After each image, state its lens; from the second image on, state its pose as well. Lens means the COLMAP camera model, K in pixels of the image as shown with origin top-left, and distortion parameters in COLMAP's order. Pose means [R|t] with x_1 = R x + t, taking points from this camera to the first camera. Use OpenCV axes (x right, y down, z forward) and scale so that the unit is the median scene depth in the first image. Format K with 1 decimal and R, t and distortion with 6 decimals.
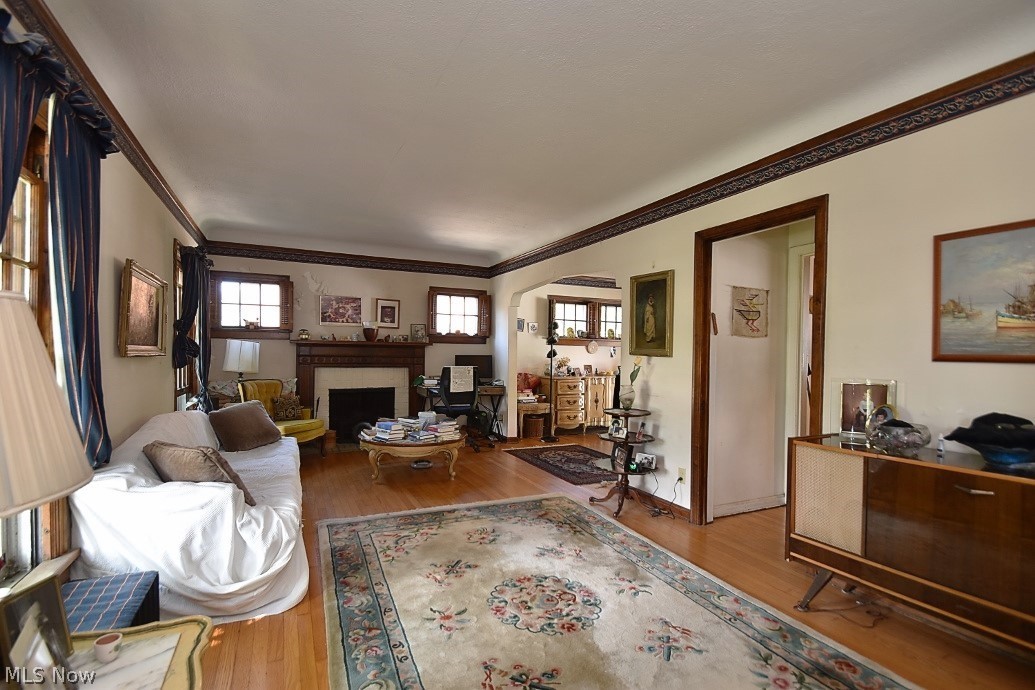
lens RADIAL K [[482.9, 0, 515.7], [0, 482.9, 356.8], [0, 0, 1]] dist [0.000388, -0.000037]
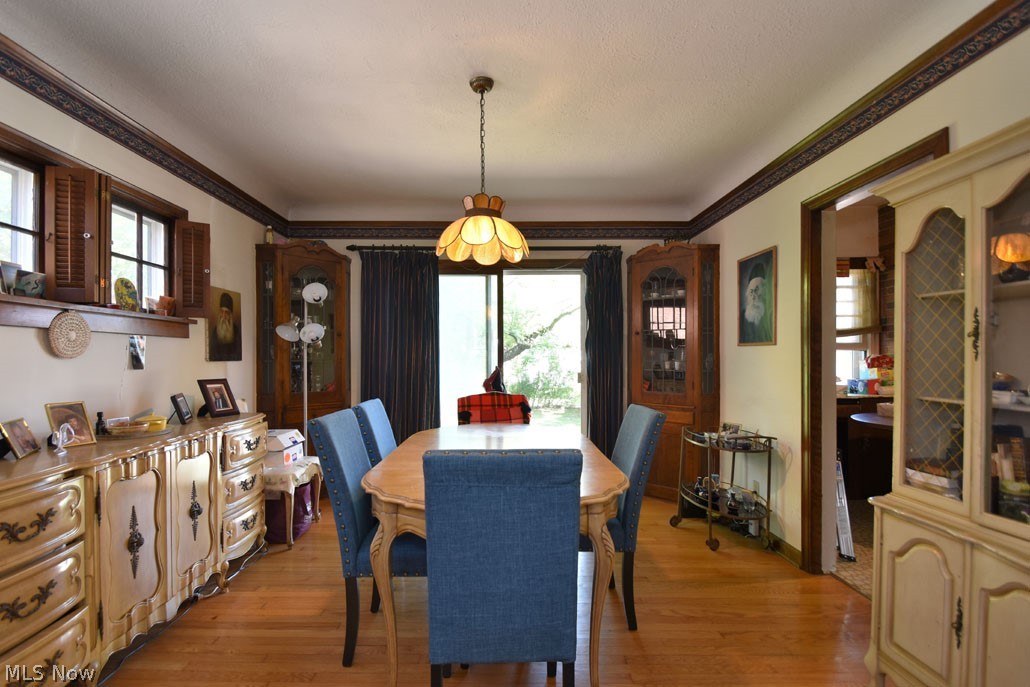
lens RADIAL K [[471.8, 0, 521.9], [0, 471.8, 357.8], [0, 0, 1]] dist [0.009049, -0.015692]
pose [[0.412853, -0.011394, 0.910726, 0.024478], [0.007232, 0.999931, 0.009232, -0.007278], [-0.910769, 0.002775, 0.412907, 0.676292]]
